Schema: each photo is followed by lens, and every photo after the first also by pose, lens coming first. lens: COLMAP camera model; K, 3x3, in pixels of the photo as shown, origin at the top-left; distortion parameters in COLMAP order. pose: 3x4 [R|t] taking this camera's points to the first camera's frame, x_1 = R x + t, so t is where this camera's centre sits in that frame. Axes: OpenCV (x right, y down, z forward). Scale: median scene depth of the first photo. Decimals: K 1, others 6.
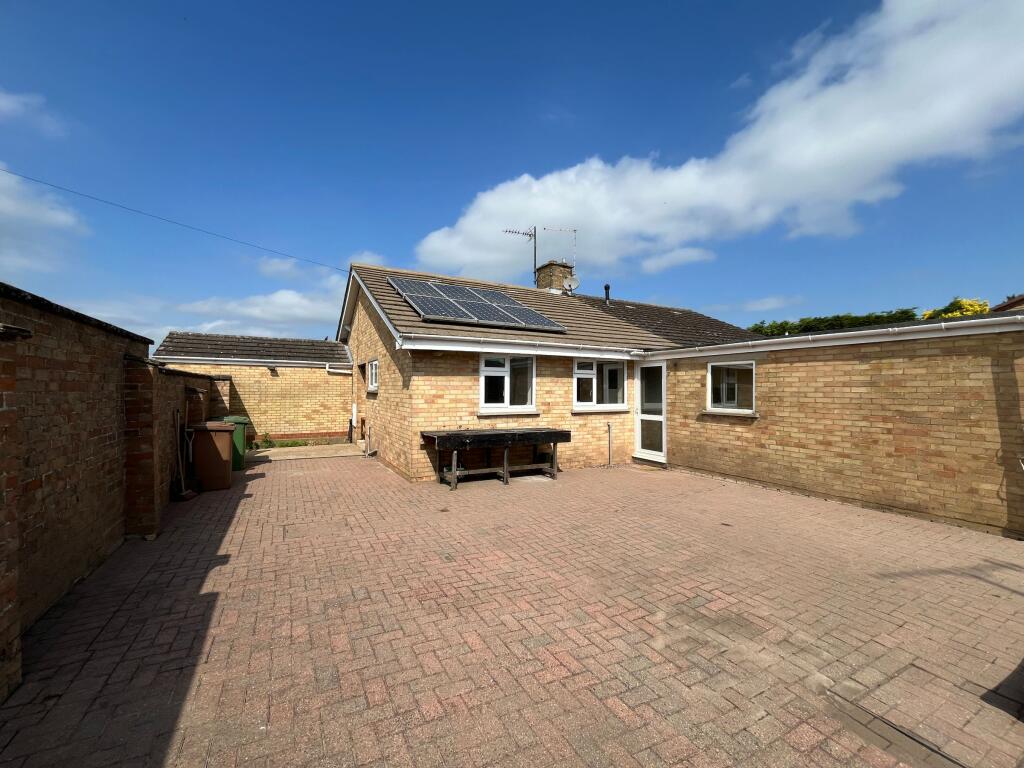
lens RADIAL K [[412.8, 0, 507.3], [0, 412.8, 383.2], [0, 0, 1]] dist [-0.003856, 0.000699]
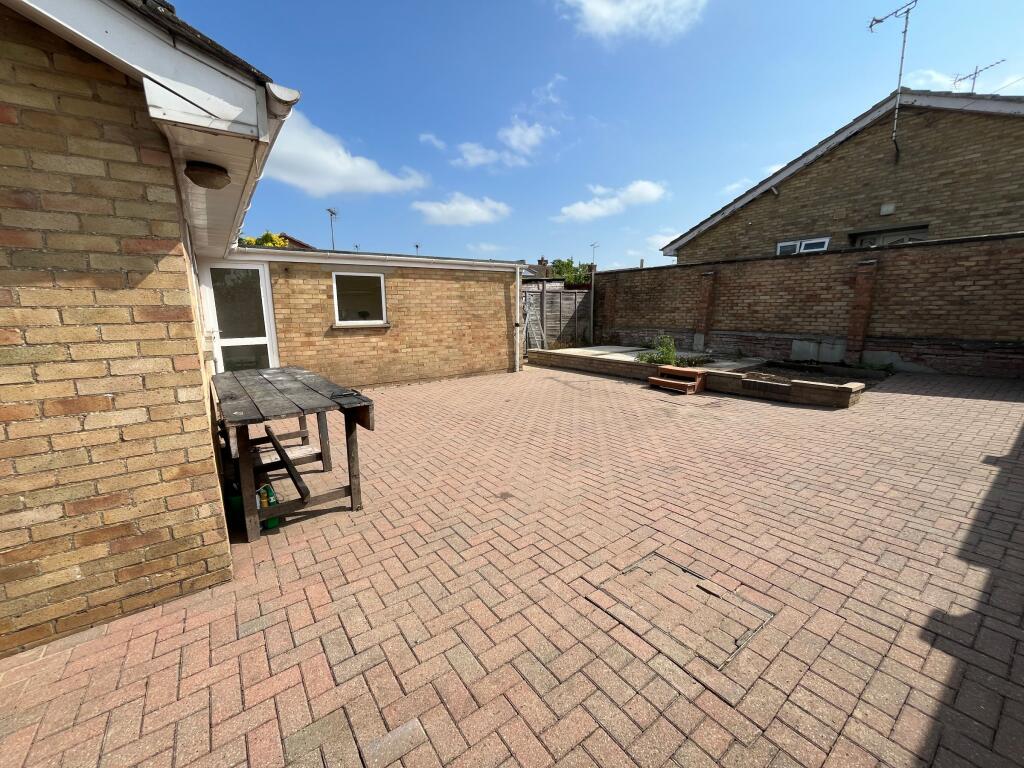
lens RADIAL K [[412.8, 0, 508.4], [0, 412.8, 380.4], [0, 0, 1]] dist [-0.003856, 0.000699]
pose [[-0.120731, -0.177013, 0.976776, -0.606162], [-0.004082, 0.984053, 0.177827, 0.028733], [-0.992677, 0.017482, -0.119528, 0.900631]]
